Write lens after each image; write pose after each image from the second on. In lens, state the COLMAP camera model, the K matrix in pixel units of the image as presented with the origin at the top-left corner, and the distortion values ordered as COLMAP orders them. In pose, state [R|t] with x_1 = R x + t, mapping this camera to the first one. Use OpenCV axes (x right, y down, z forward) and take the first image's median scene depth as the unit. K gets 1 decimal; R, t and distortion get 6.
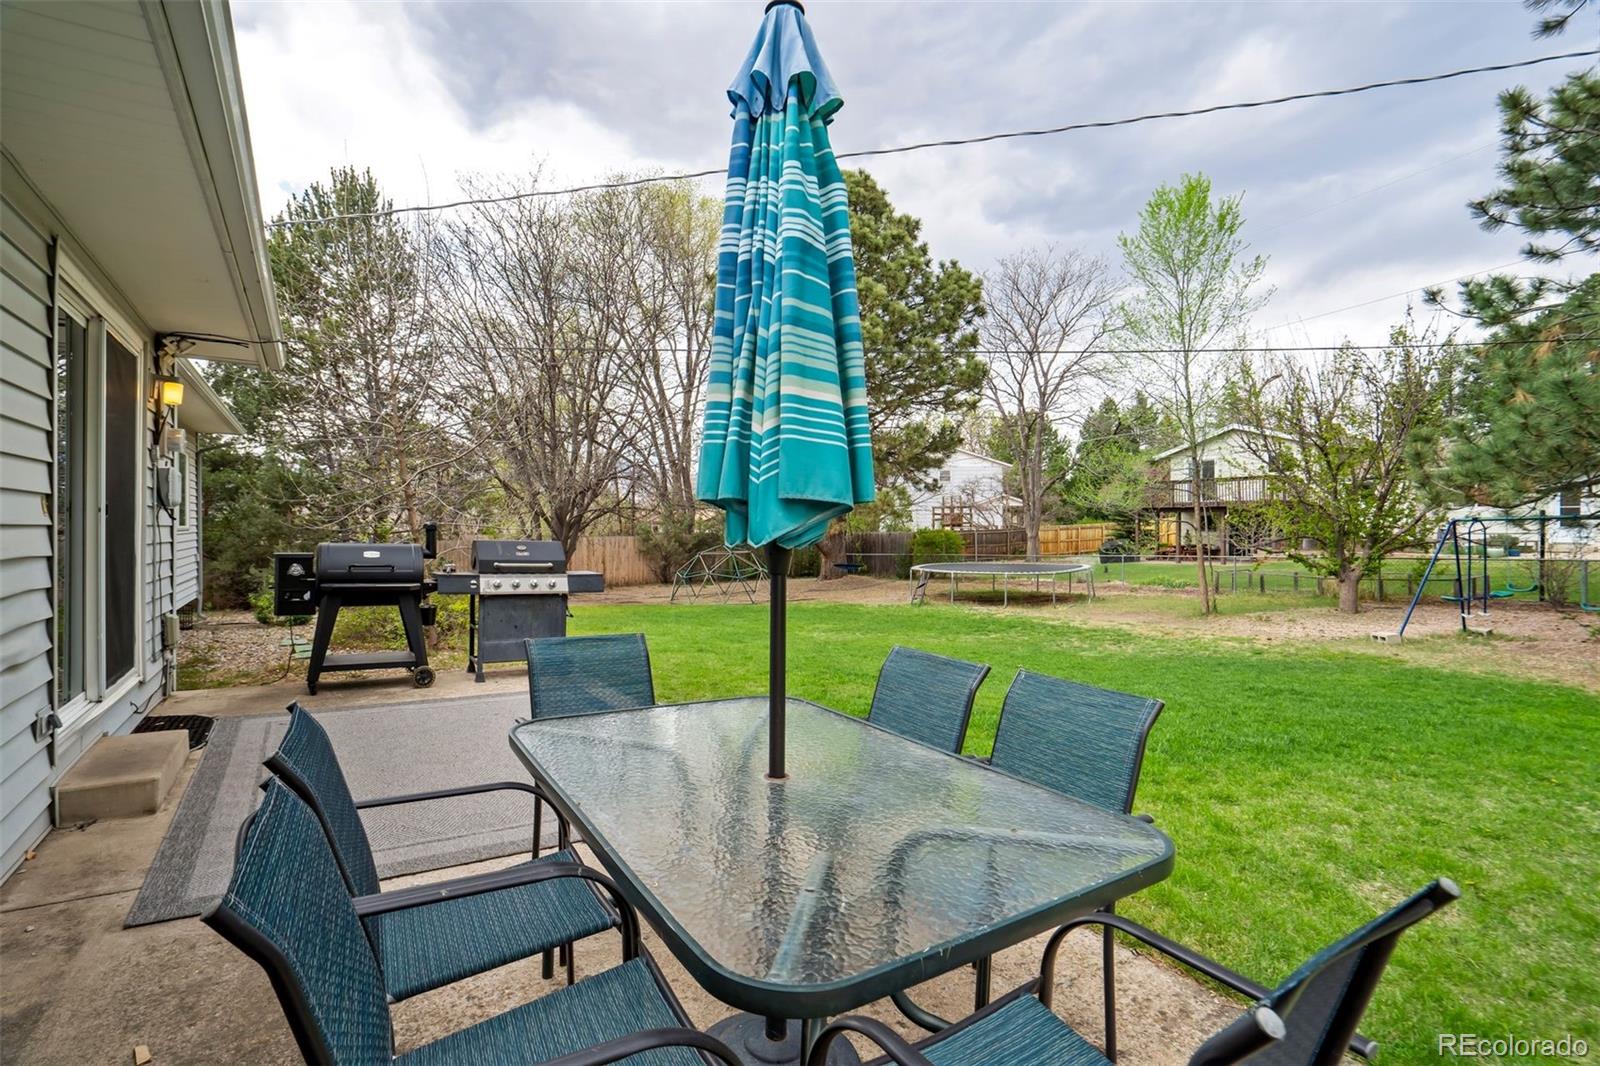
lens RADIAL K [[754.4, 0, 800.0], [0, 754.4, 533.0], [0, 0, 1]] dist [-0.001485, -0.000227]
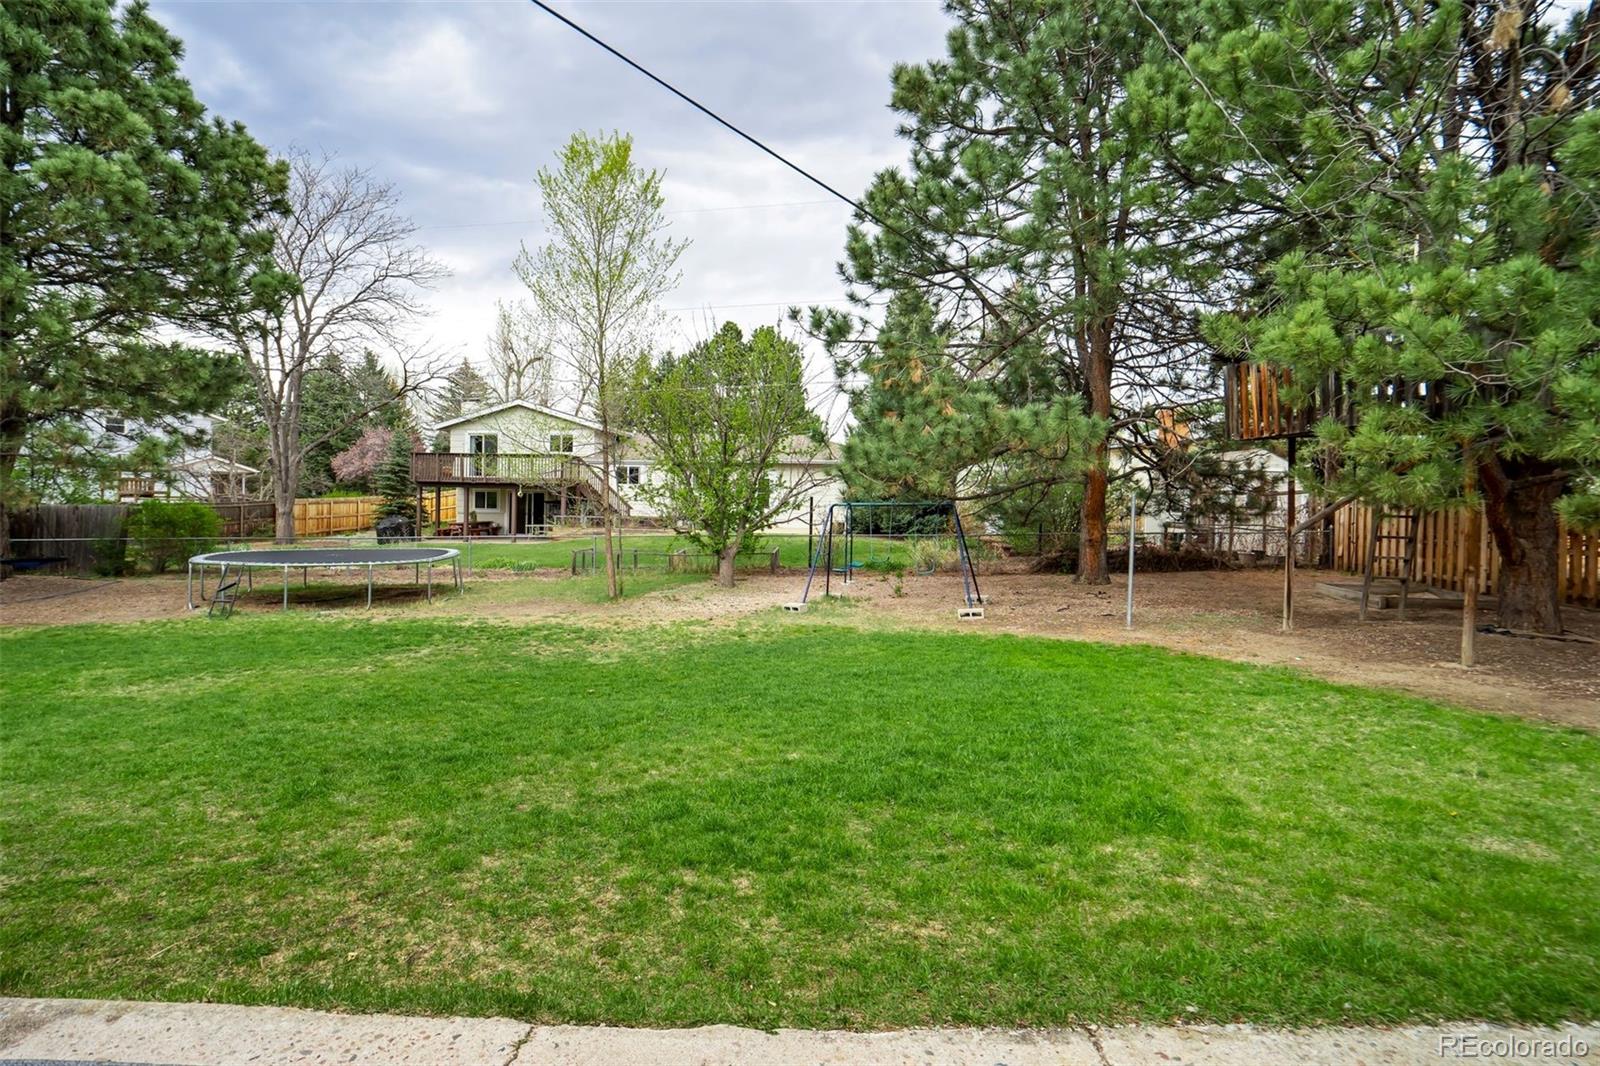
lens RADIAL K [[795.5, 0, 800.0], [0, 795.5, 533.0], [0, 0, 1]] dist [-0.073761, 0.031684]
pose [[0.565562, -0.013107, 0.824602, -0.094534], [-0.013429, 0.999595, 0.025099, -0.001763], [-0.824597, -0.025269, 0.565157, 0.149561]]
